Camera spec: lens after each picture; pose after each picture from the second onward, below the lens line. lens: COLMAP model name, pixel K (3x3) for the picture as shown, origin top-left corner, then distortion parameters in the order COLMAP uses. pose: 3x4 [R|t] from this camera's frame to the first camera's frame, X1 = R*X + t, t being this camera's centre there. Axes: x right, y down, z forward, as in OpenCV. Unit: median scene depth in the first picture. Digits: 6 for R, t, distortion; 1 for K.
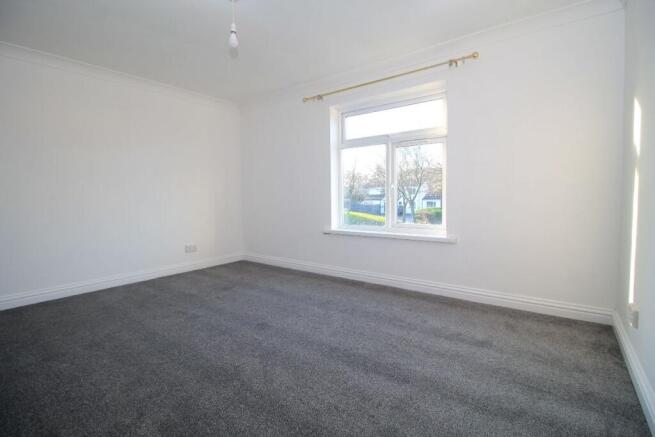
lens RADIAL K [[313.6, 0, 328.5], [0, 313.6, 216.6], [0, 0, 1]] dist [0.000610, -0.000458]
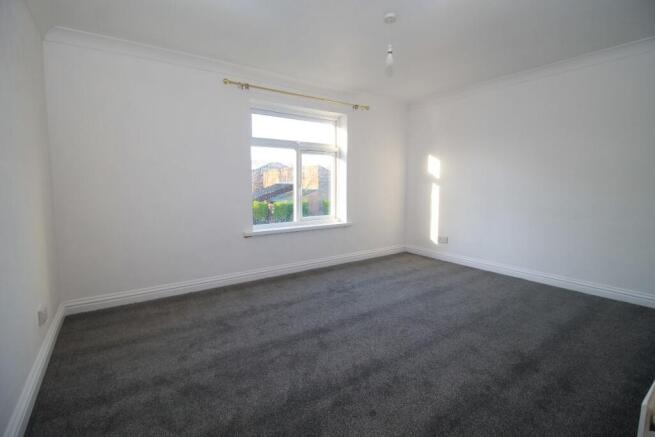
lens RADIAL K [[313.6, 0, 329.4], [0, 313.6, 216.6], [0, 0, 1]] dist [0.000610, -0.000458]
pose [[0.289494, -0.083070, 0.953568, -0.895425], [0.065155, 0.995626, 0.066954, -0.055931], [-0.954960, 0.042747, 0.293641, 0.554378]]
